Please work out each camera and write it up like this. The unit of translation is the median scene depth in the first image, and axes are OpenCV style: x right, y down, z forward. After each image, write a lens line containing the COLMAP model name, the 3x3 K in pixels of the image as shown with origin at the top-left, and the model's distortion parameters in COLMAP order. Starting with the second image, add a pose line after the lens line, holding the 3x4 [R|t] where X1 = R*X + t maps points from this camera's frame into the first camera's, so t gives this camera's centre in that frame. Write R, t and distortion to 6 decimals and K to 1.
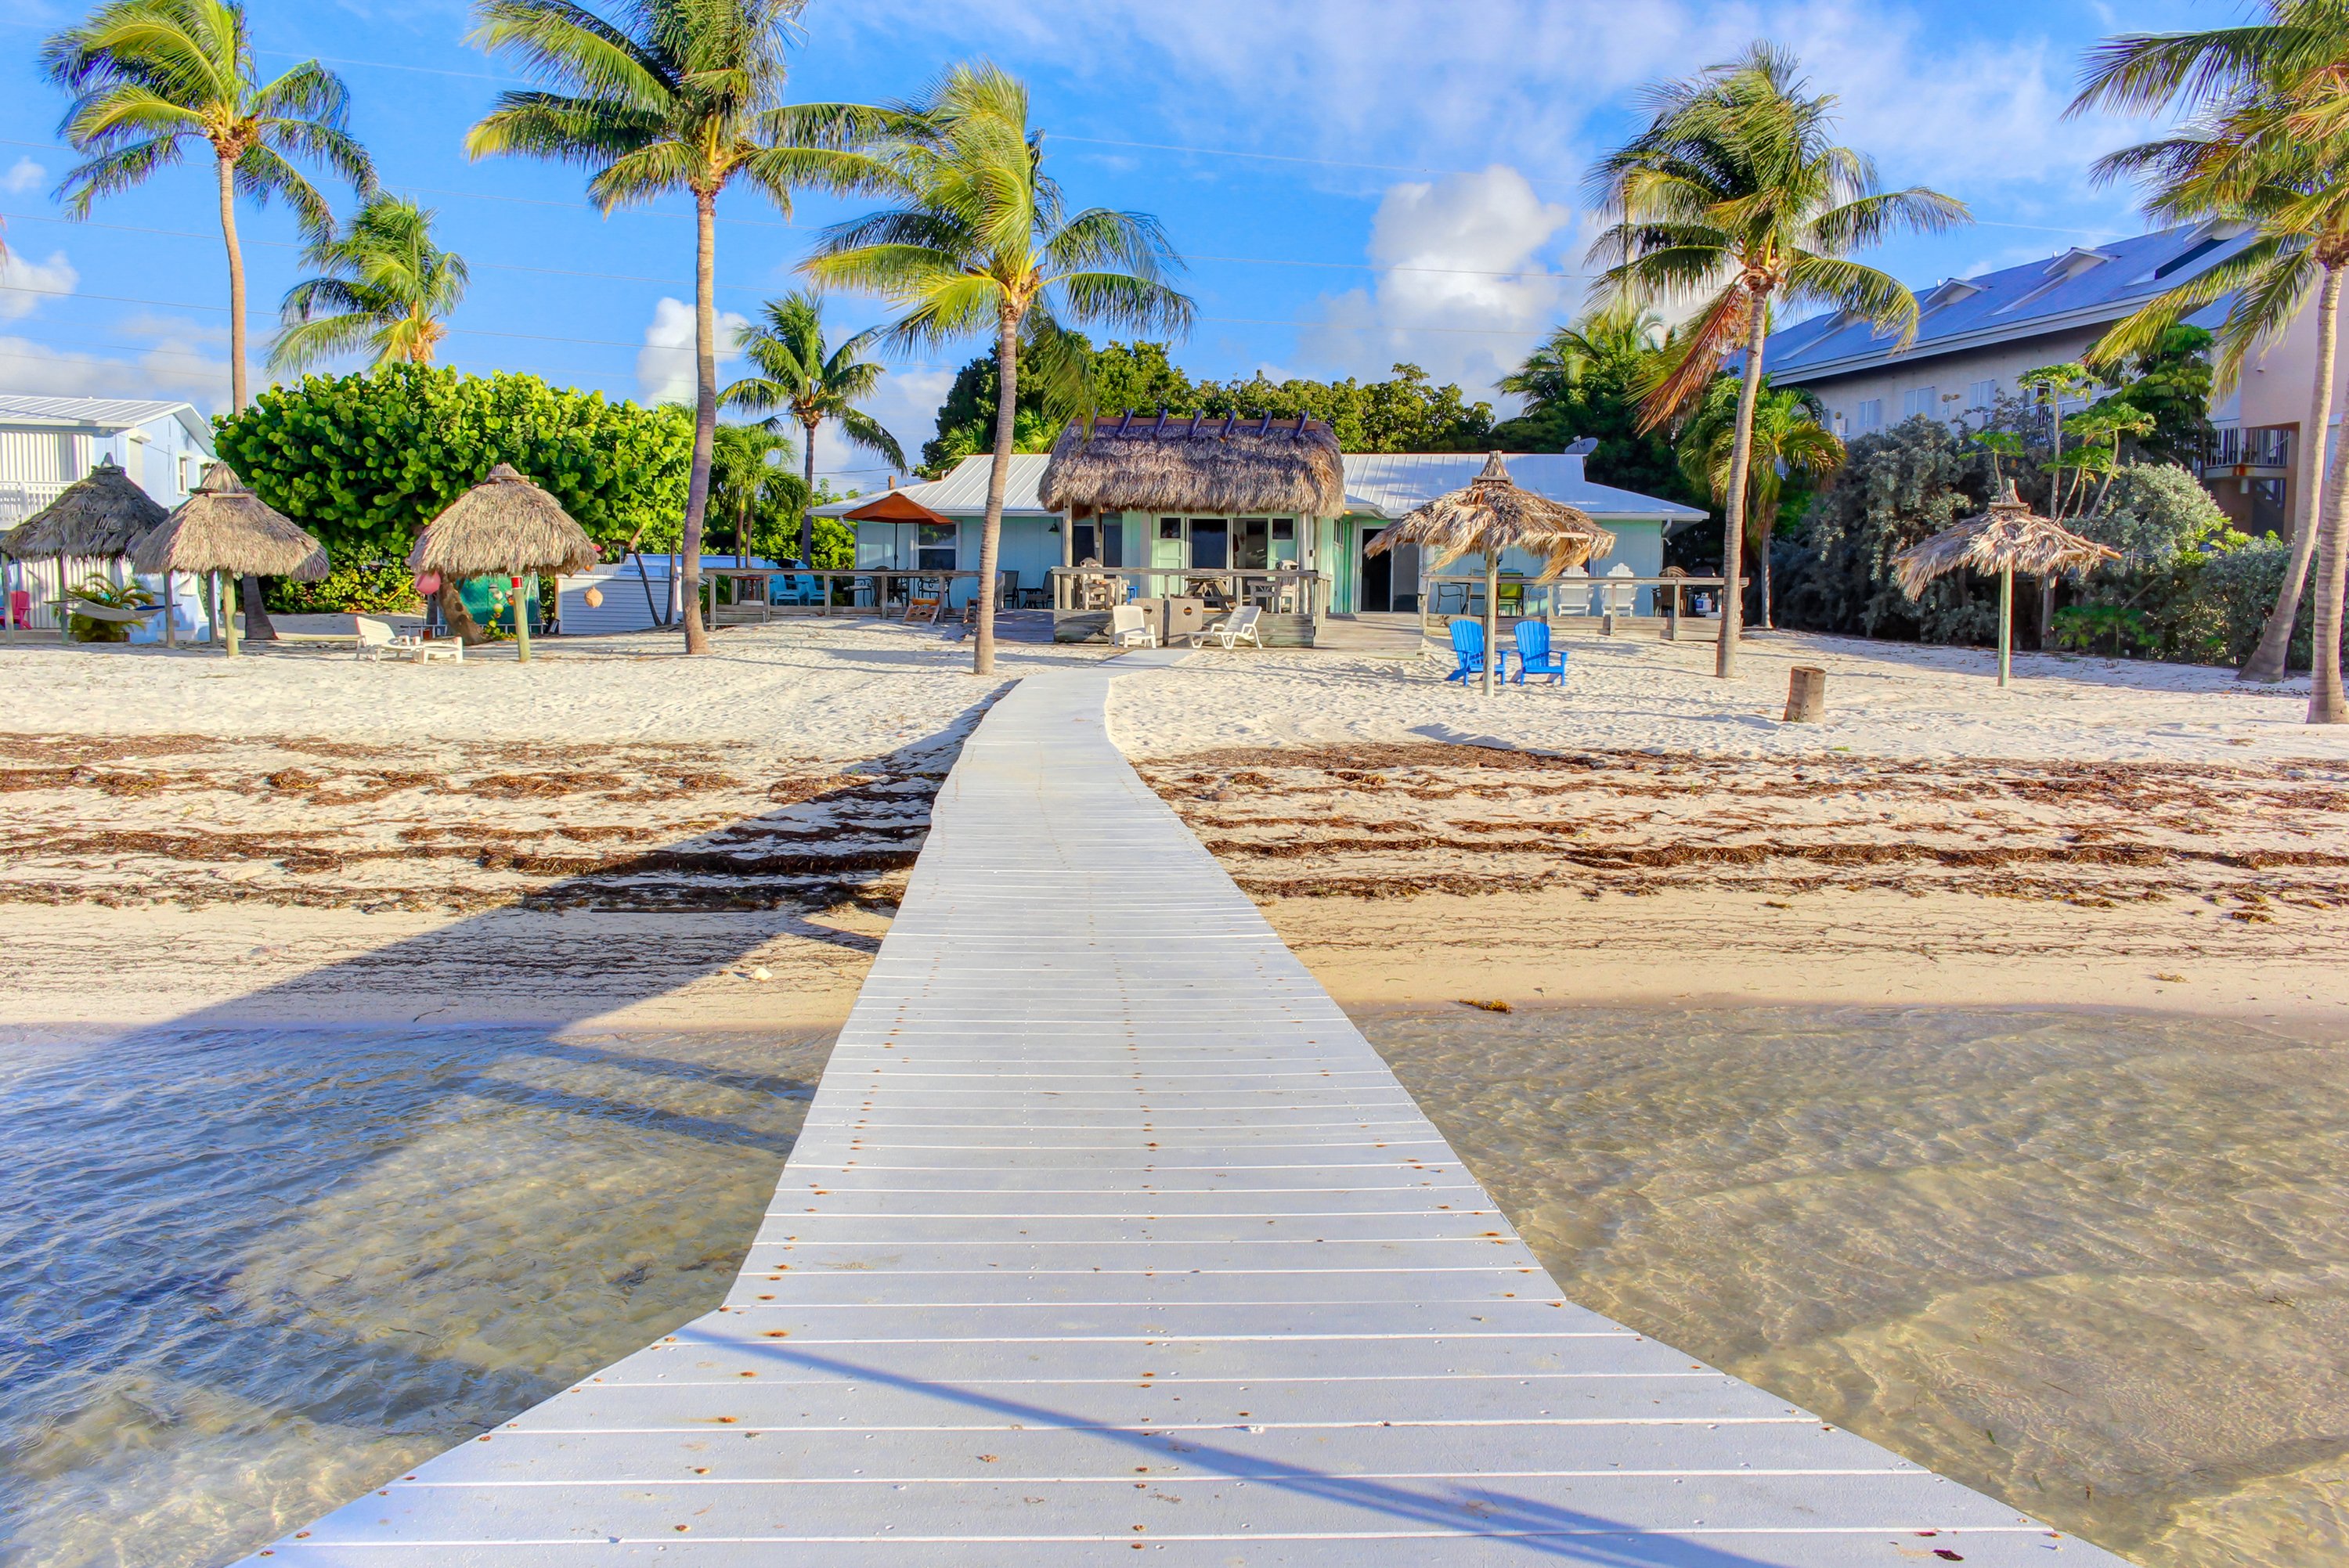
lens RADIAL K [[2495.5, 0, 1174.5], [0, 2495.5, 784.0], [0, 0, 1]] dist [0.006002, -0.022085]
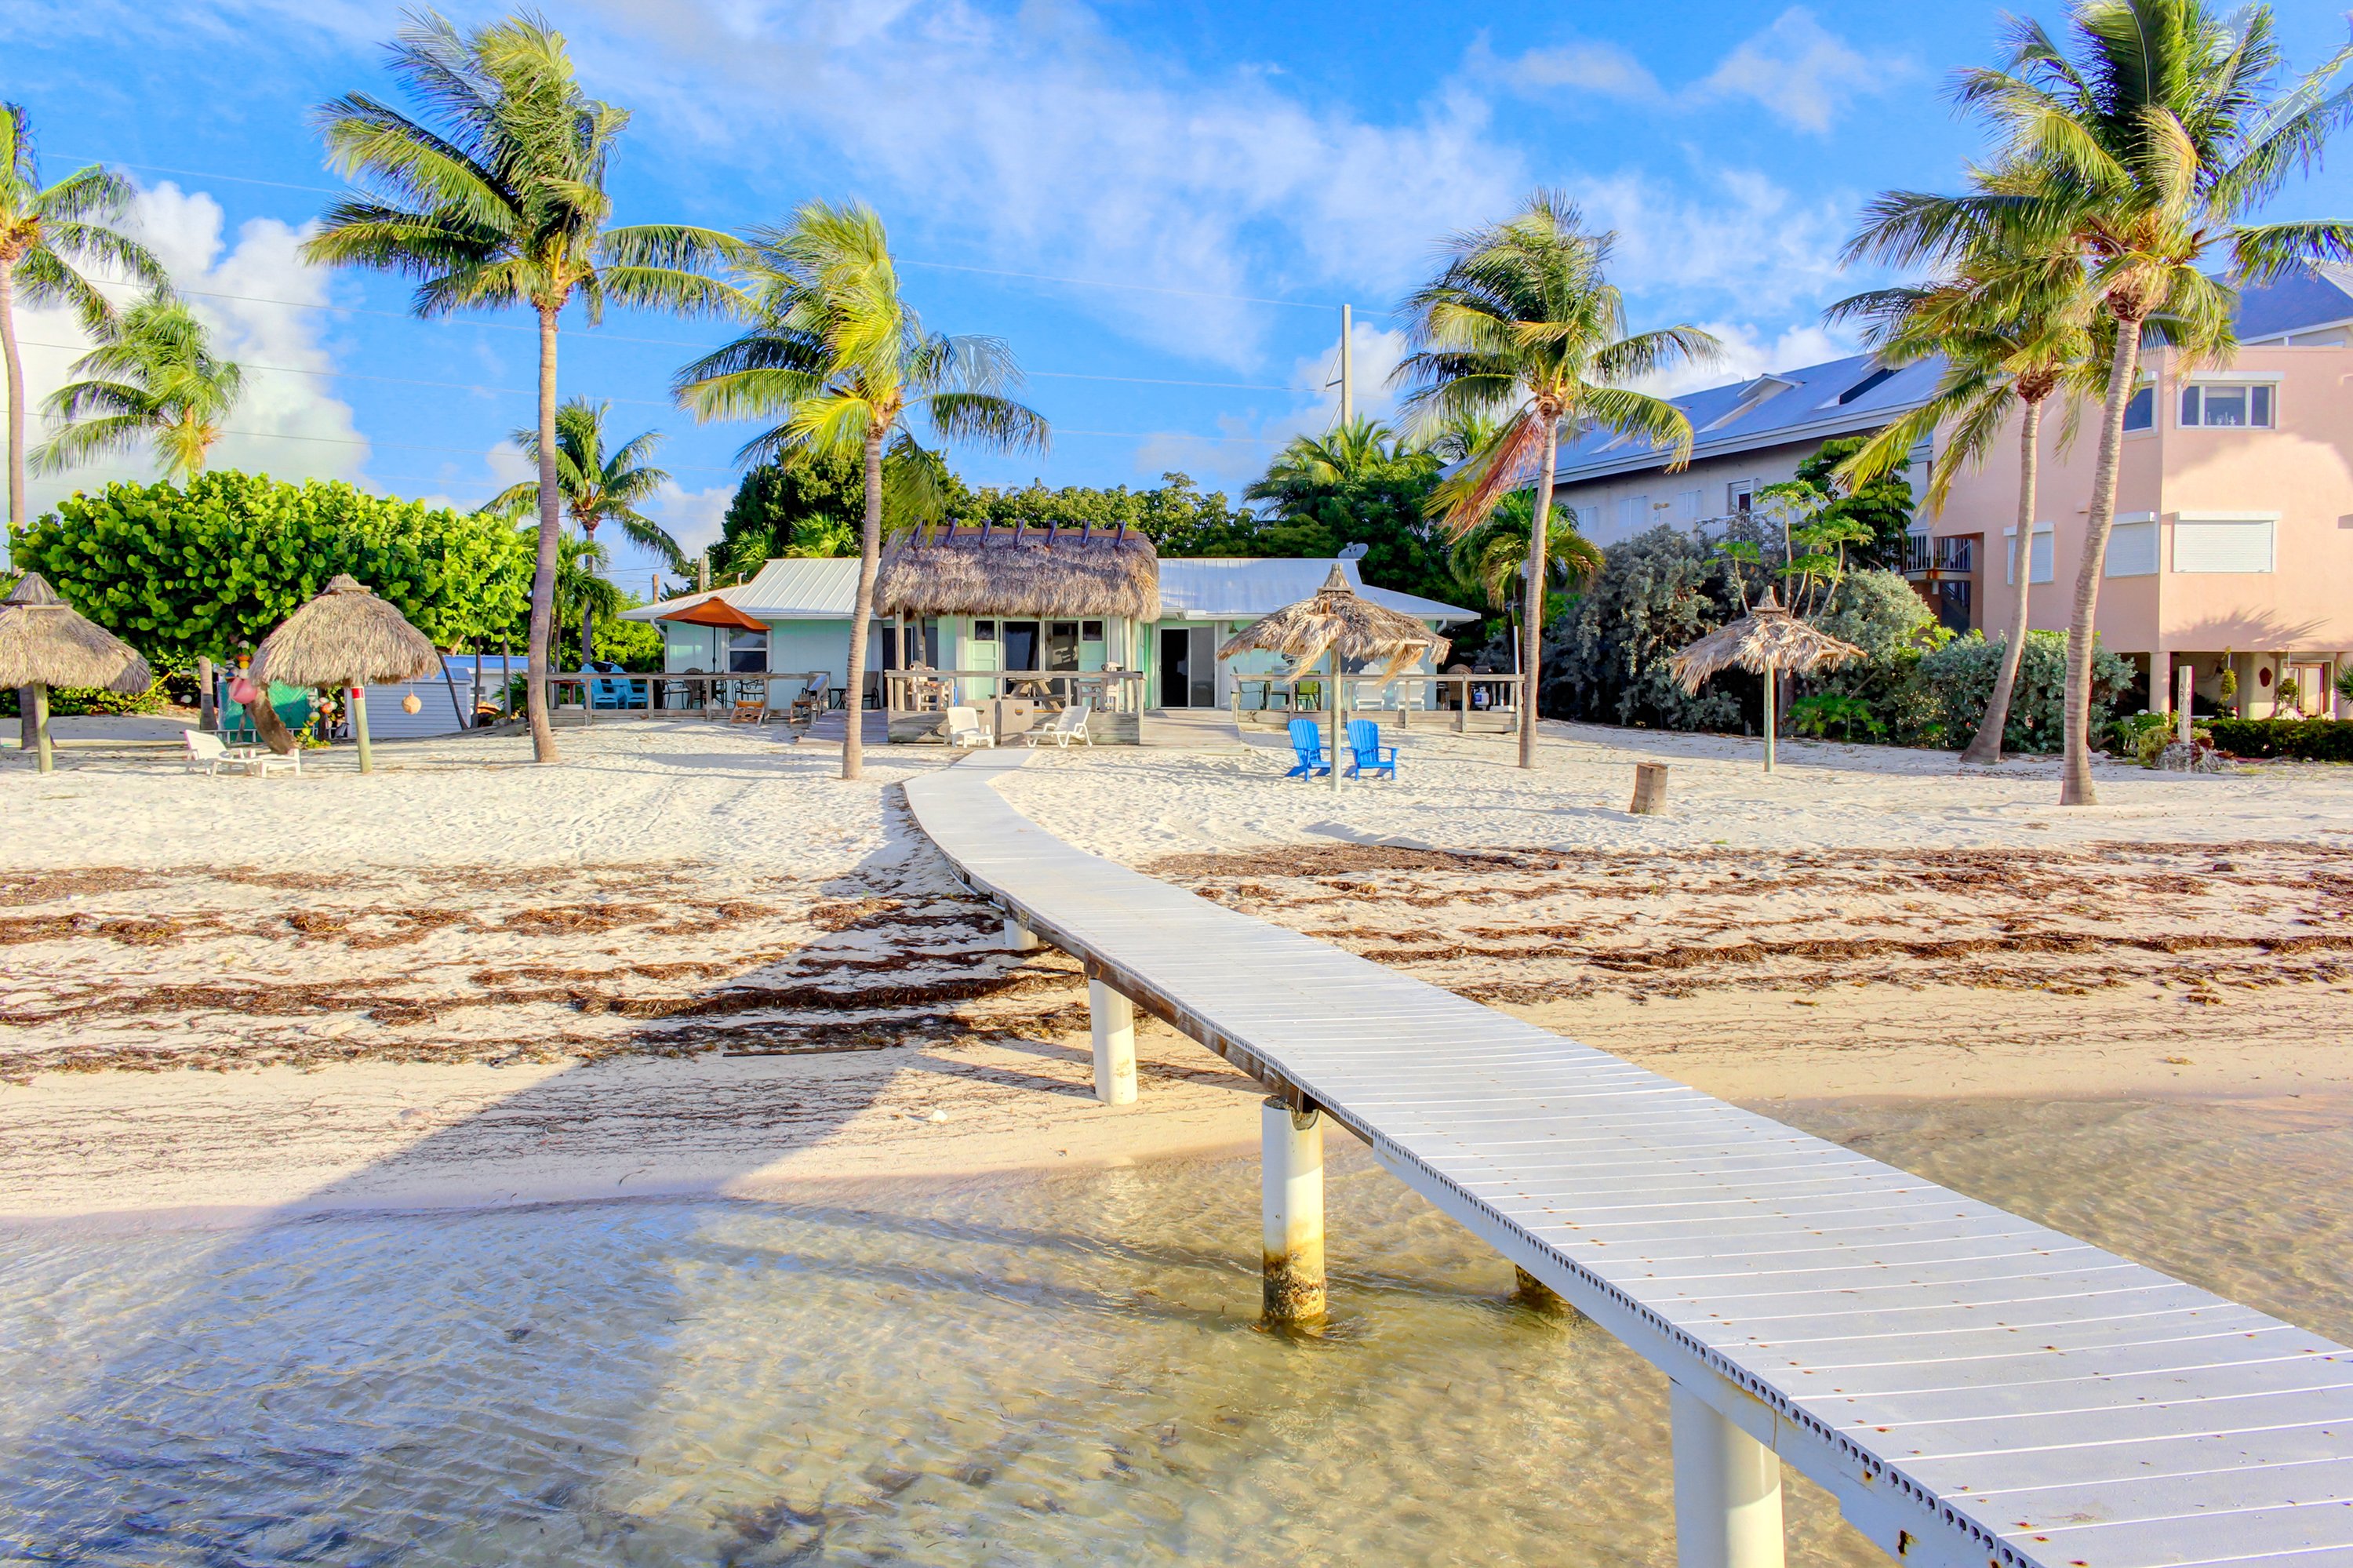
lens RADIAL K [[2360.6, 0, 1176.7], [0, 2360.6, 725.8], [0, 0, 1]] dist [0.003845, -0.013899]
pose [[0.982348, -0.014570, 0.186493, -0.122764], [0.023420, 0.998697, -0.045338, -0.018058], [-0.185589, 0.048905, 0.981410, 0.017239]]
